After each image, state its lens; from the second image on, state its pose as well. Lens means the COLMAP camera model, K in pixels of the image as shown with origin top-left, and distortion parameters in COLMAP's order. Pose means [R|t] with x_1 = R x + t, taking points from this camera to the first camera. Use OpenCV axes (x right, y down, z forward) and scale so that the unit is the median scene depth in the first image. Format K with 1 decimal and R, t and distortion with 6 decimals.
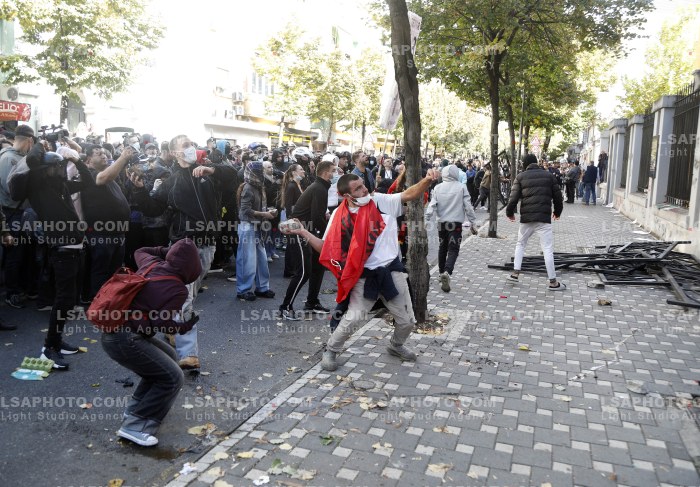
lens RADIAL K [[582.1, 0, 327.7], [0, 582.1, 235.8], [0, 0, 1]] dist [-0.051065, 0.045657]
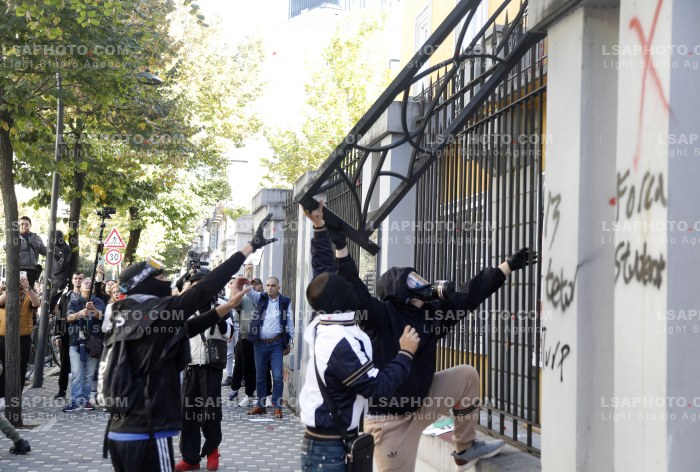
lens RADIAL K [[1056.6, 0, 348.8], [0, 1056.6, 229.4], [0, 0, 1]] dist [0.152129, 0.000000]
pose [[0.856334, 0.033270, 0.515349, 0.096162], [0.057987, 0.985417, -0.159970, -0.025372], [-0.513156, 0.166872, 0.841917, 0.201333]]
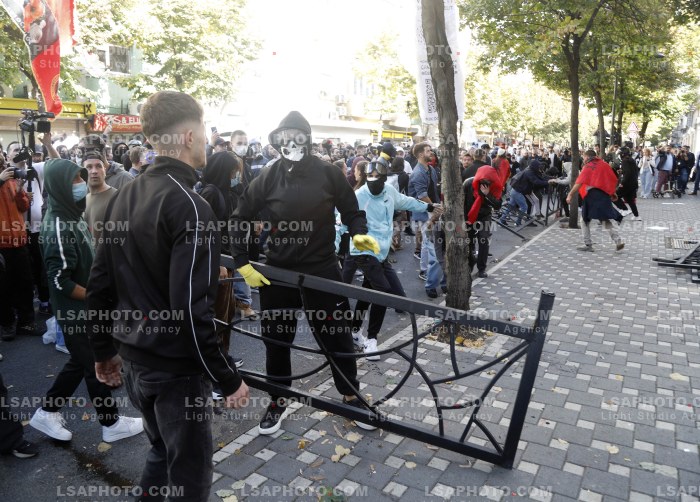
lens RADIAL K [[519.6, 0, 327.2], [0, 519.6, 247.2], [0, 0, 1]] dist [-0.100599, 0.060646]
pose [[0.978826, -0.007124, -0.204568, 0.022530], [0.016580, 0.998869, 0.044551, -0.003995], [0.204020, -0.047000, 0.977838, 0.032554]]
